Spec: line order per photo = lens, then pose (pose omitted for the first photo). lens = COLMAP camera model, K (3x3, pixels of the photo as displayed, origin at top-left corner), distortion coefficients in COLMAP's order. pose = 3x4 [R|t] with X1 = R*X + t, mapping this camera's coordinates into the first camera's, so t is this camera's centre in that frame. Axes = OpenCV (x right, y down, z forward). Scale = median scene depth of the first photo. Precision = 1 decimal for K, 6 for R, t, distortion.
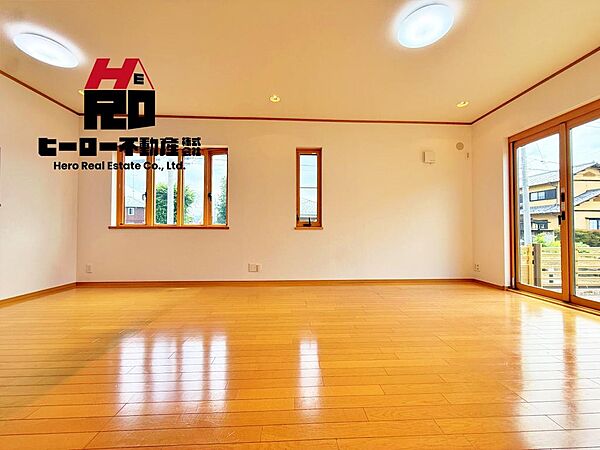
lens RADIAL K [[237.4, 0, 300.0], [0, 237.4, 225.0], [0, 0, 1]] dist [-0.000918, -0.000169]
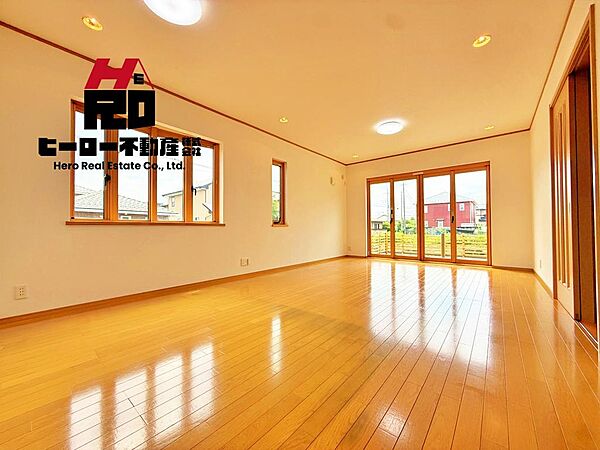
lens RADIAL K [[241.3, 0, 297.7], [0, 241.3, 221.7], [0, 0, 1]] dist [0.001739, -0.000341]
pose [[0.673429, 0.015276, 0.739094, -0.824526], [-0.008437, 0.999880, -0.012979, 0.009967], [-0.739204, 0.002504, 0.673477, 0.086374]]
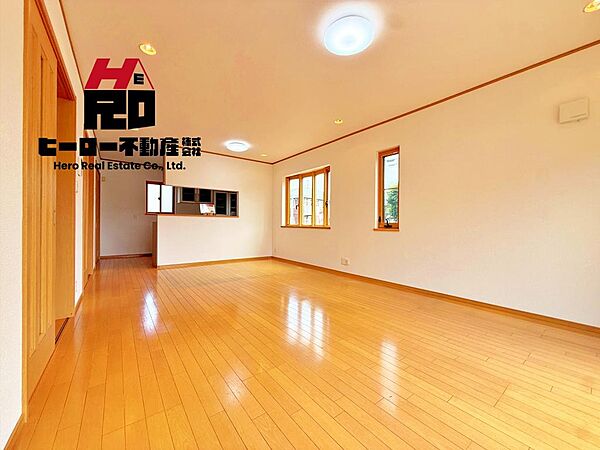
lens RADIAL K [[240.7, 0, 297.9], [0, 240.7, 224.1], [0, 0, 1]] dist [-0.000743, 0.000077]
pose [[0.559747, 0.005444, -0.828645, 0.668202], [0.009152, 0.999877, 0.012751, -0.026832], [0.828613, -0.014722, 0.559629, 0.120553]]
